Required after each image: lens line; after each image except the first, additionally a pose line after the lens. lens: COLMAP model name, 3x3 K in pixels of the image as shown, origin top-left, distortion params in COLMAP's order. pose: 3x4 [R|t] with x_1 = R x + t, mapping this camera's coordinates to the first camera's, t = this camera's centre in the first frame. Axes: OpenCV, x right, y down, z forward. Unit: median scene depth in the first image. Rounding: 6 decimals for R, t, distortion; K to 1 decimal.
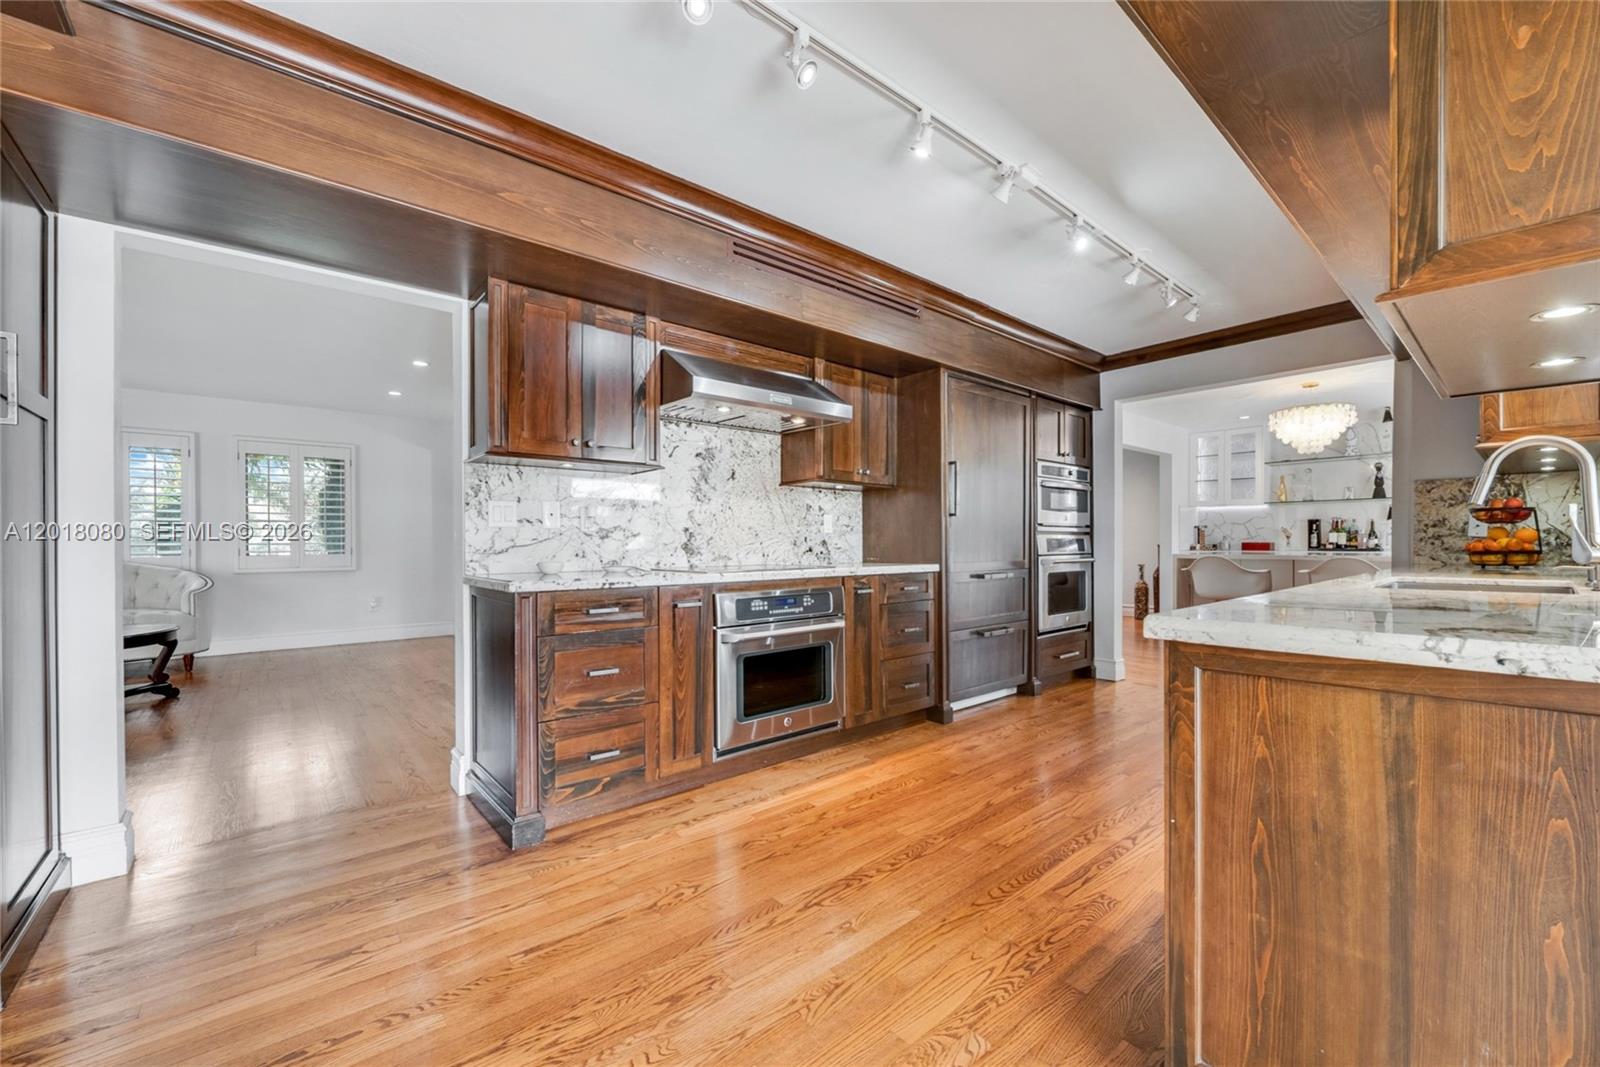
lens RADIAL K [[649.1, 0, 810.7], [0, 649.1, 540.3], [0, 0, 1]] dist [-0.000703, 0.000029]
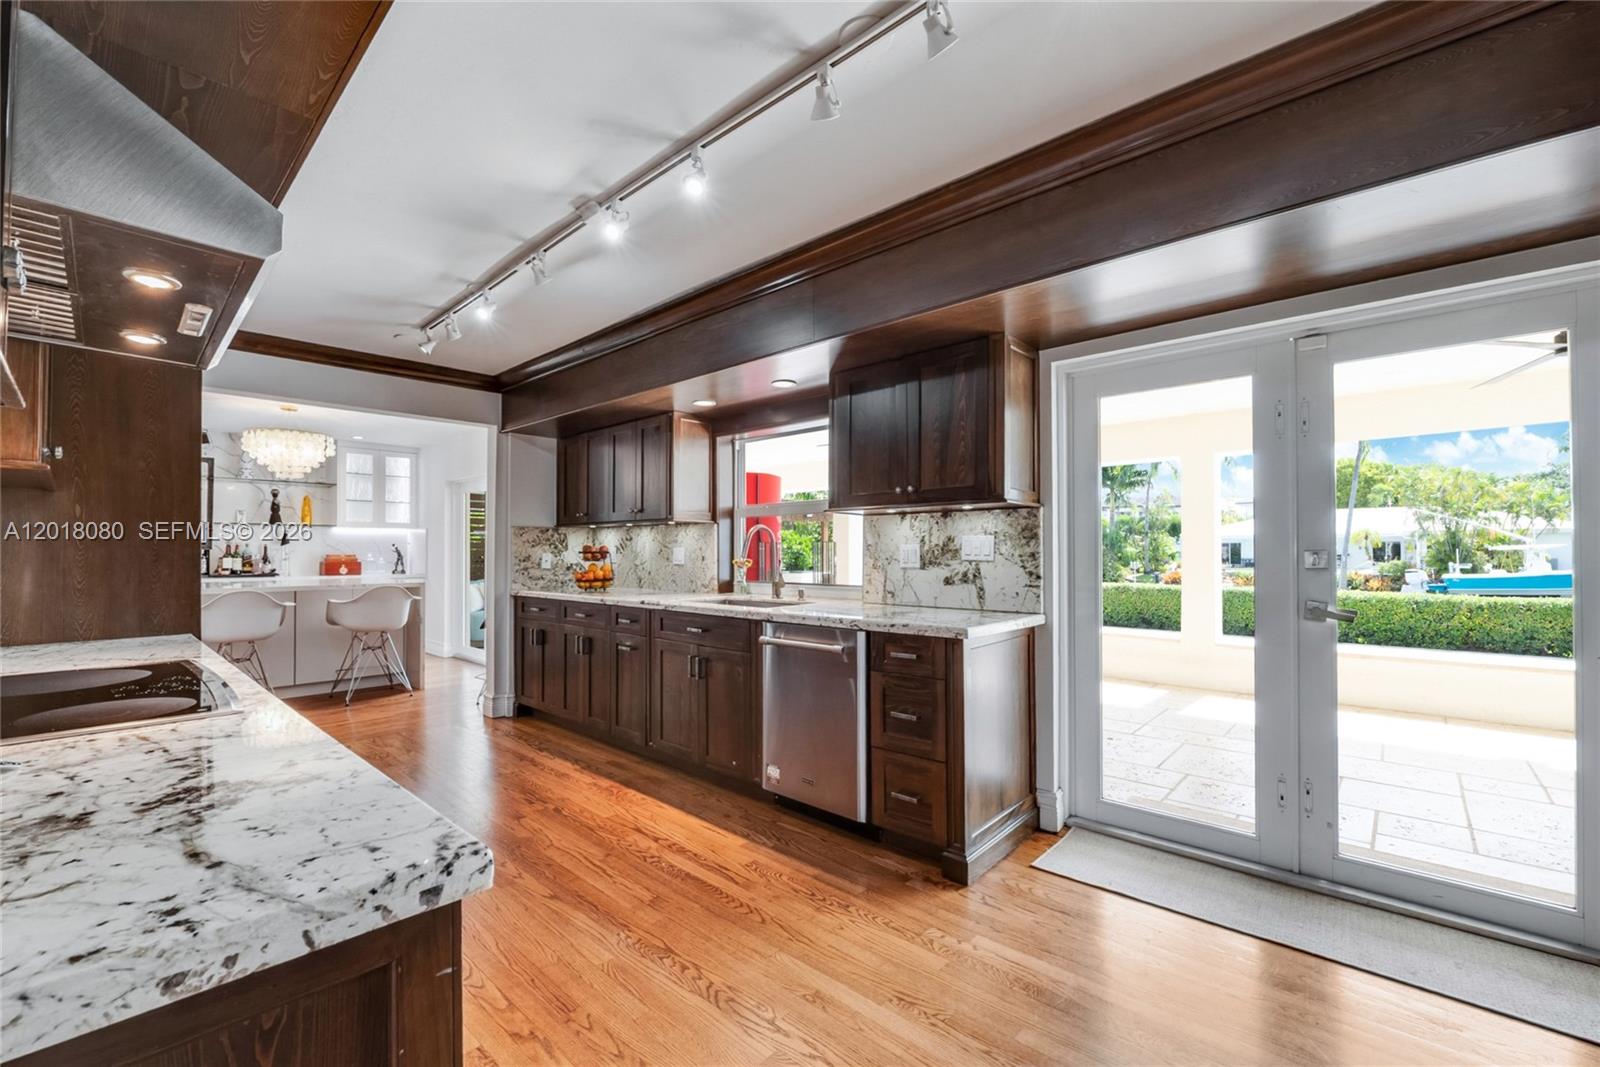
lens RADIAL K [[649.1, 0, 810.7], [0, 649.1, 540.3], [0, 0, 1]] dist [-0.000703, 0.000029]
pose [[-0.107845, 0.019640, 0.993974, -0.226584], [0.000328, 0.999805, -0.019720, -0.018703], [-0.994168, -0.001801, -0.107830, 0.268729]]
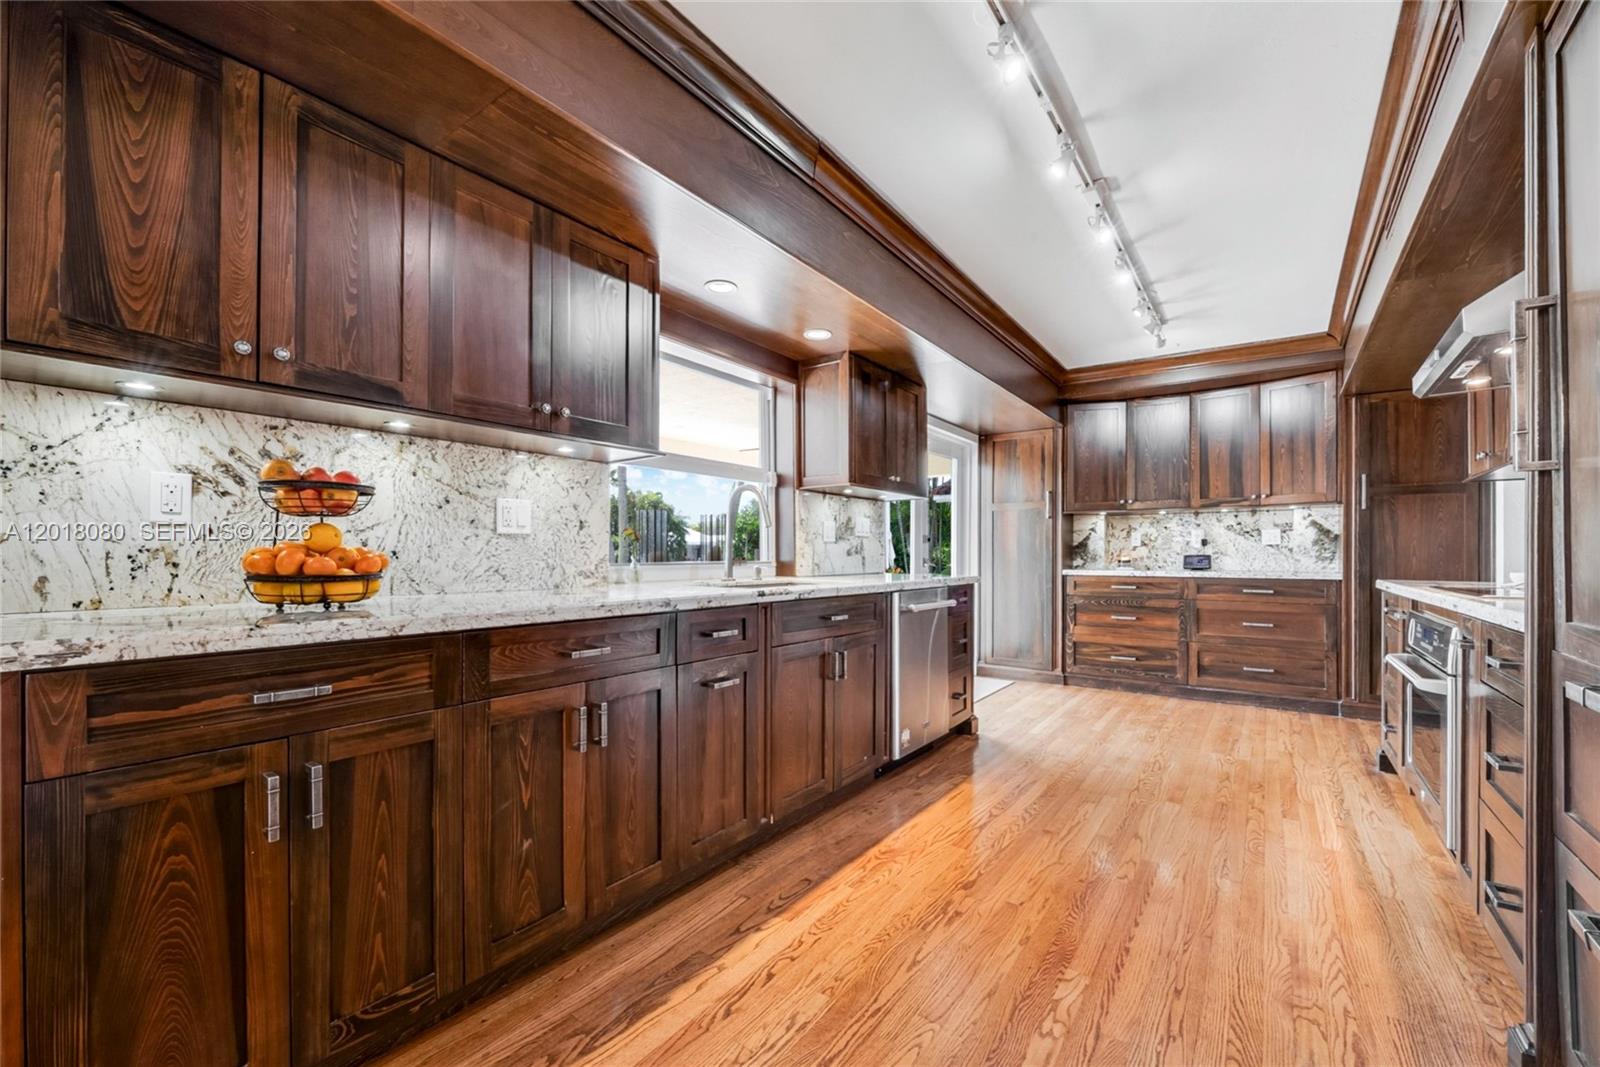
lens RADIAL K [[673.4, 0, 800.9], [0, 673.4, 555.8], [0, 0, 1]] dist [-0.000480, -0.000035]
pose [[-0.974587, -0.000372, -0.224010, 0.343008], [-0.000428, 1.000000, 0.000201, 0.001749], [0.224010, 0.000292, -0.974587, 0.654538]]
